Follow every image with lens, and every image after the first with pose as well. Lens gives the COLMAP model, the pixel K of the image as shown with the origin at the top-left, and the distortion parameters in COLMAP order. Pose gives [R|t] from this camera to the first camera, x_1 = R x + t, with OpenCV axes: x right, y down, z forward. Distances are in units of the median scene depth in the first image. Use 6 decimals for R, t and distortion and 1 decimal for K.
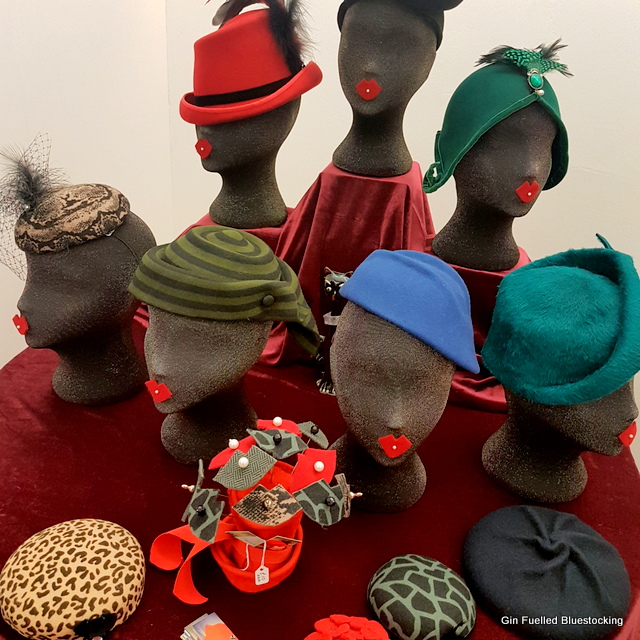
lens RADIAL K [[648.0, 0, 296.3], [0, 648.0, 340.9], [0, 0, 1]] dist [0.240427, -0.430274]
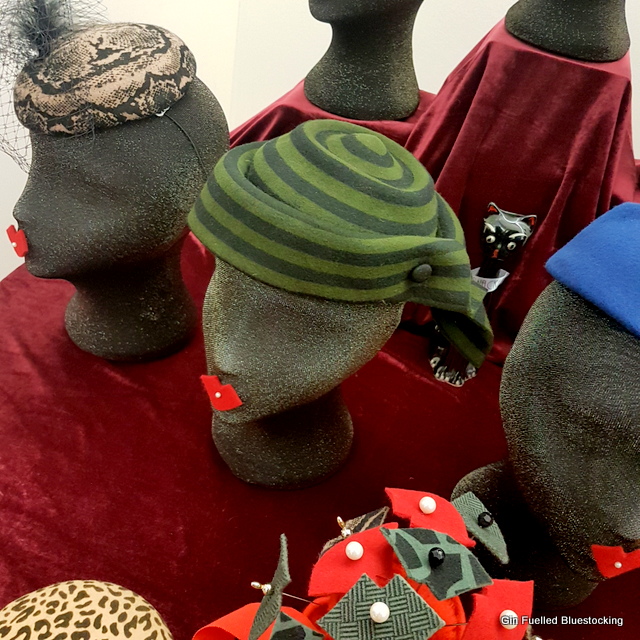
lens RADIAL K [[648.0, 0, 296.3], [0, 648.0, 340.9], [0, 0, 1]] dist [0.240427, -0.430274]
pose [[0.991544, 0.126855, -0.027351, -0.116324], [-0.119497, 0.974727, 0.188754, -0.088914], [0.050604, -0.183889, 0.981644, 0.365882]]
